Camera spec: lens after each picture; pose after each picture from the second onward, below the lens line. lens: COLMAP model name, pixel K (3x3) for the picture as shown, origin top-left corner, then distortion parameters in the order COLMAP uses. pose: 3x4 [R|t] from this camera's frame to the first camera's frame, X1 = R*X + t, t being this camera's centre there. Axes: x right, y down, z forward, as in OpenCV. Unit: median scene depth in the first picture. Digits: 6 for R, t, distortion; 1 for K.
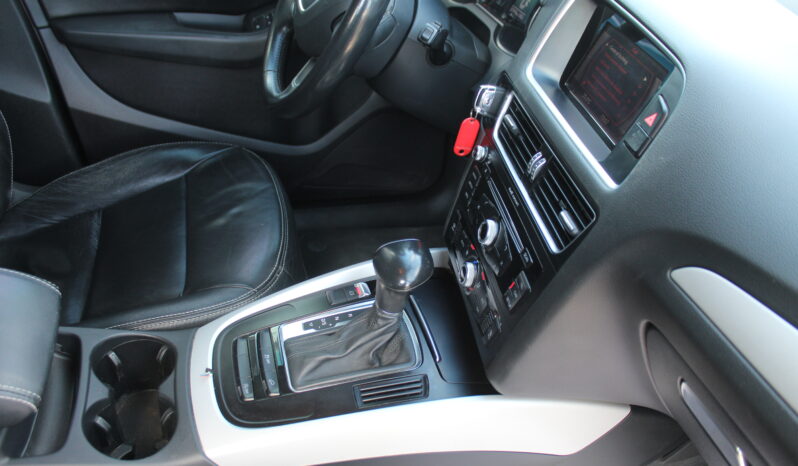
lens RADIAL K [[664.6, 0, 399.0], [0, 664.6, 233.0], [0, 0, 1]] dist [-0.169132, 0.148672]
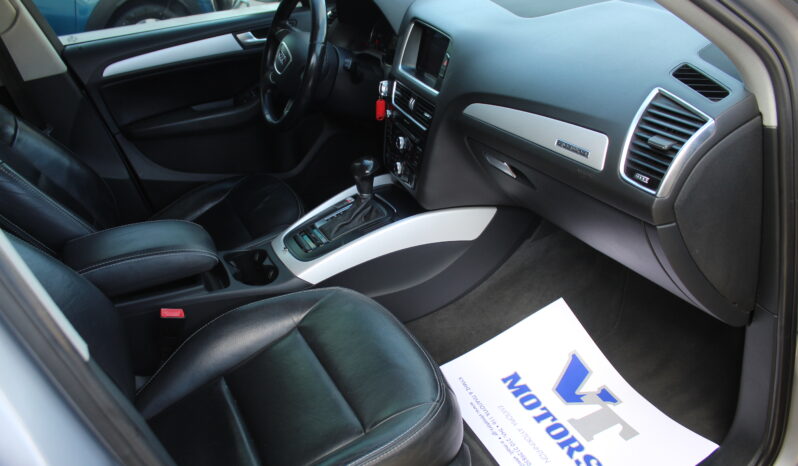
lens RADIAL K [[667.3, 0, 399.0], [0, 667.3, 233.0], [0, 0, 1]] dist [-0.162525, 0.138559]
pose [[0.959663, -0.273704, 0.064294, -0.072094], [0.279549, 0.953300, -0.114333, 0.445123], [-0.029998, 0.127694, 0.991360, -0.907001]]
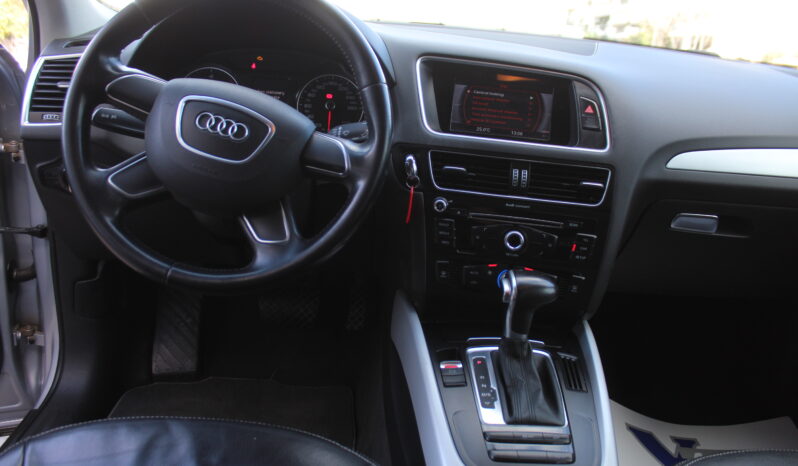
lens RADIAL K [[667.3, 0, 399.0], [0, 667.3, 233.0], [0, 0, 1]] dist [-0.162525, 0.138559]
pose [[0.240684, -0.412157, 0.878748, -0.949304], [0.503941, 0.826833, 0.249781, -0.406616], [-0.829527, 0.382719, 0.406708, 0.570163]]
